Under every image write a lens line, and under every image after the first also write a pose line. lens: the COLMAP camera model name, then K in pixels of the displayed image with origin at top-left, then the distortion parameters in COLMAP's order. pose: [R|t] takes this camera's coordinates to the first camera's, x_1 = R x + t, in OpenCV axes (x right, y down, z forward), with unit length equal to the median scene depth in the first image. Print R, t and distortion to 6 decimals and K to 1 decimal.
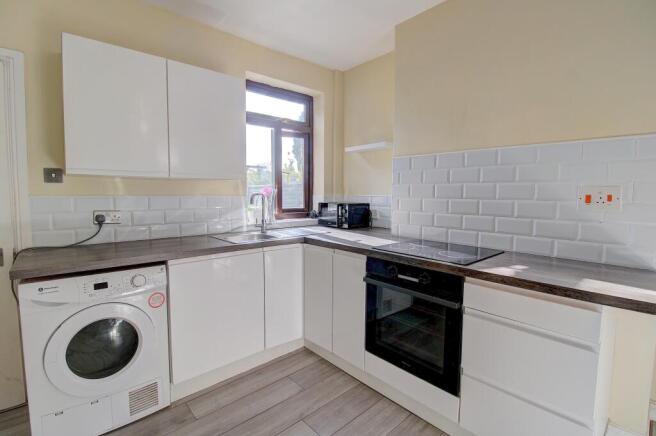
lens RADIAL K [[307.4, 0, 328.0], [0, 307.4, 211.2], [0, 0, 1]] dist [-0.000382, 0.000009]
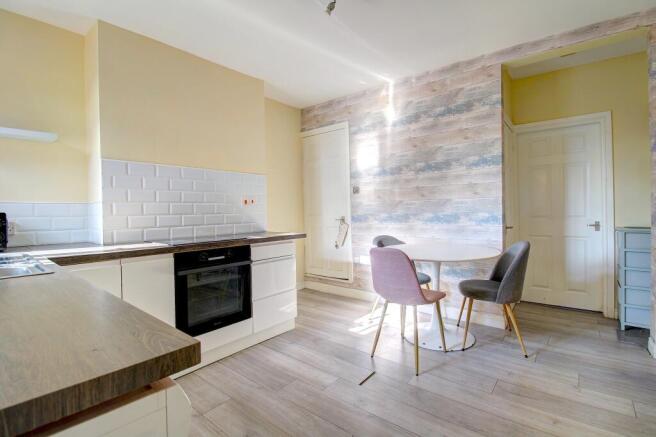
lens RADIAL K [[307.4, 0, 328.0], [0, 307.4, 211.7], [0, 0, 1]] dist [-0.000382, 0.000009]
pose [[-0.143485, -0.008234, 0.989618, -0.819995], [0.077530, 0.996799, 0.019535, 0.017891], [-0.986611, 0.079528, -0.142387, 0.494205]]
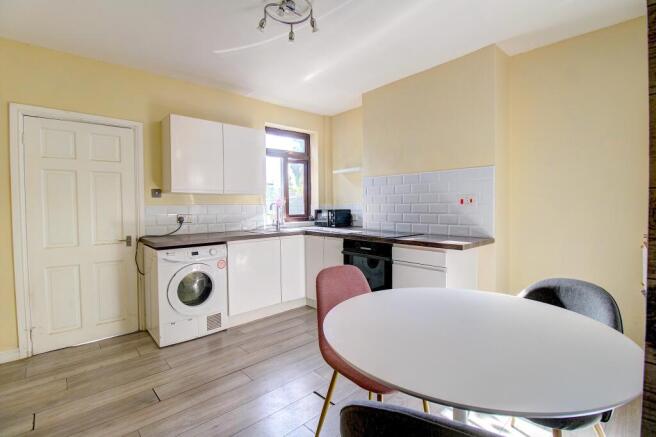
lens RADIAL K [[307.4, 0, 328.0], [0, 307.4, 211.7], [0, 0, 1]] dist [-0.000382, 0.000009]
pose [[0.999834, -0.016600, 0.007559, 0.025094], [0.016919, 0.998875, -0.044294, 0.058157], [-0.006815, 0.044414, 0.998990, -0.537418]]
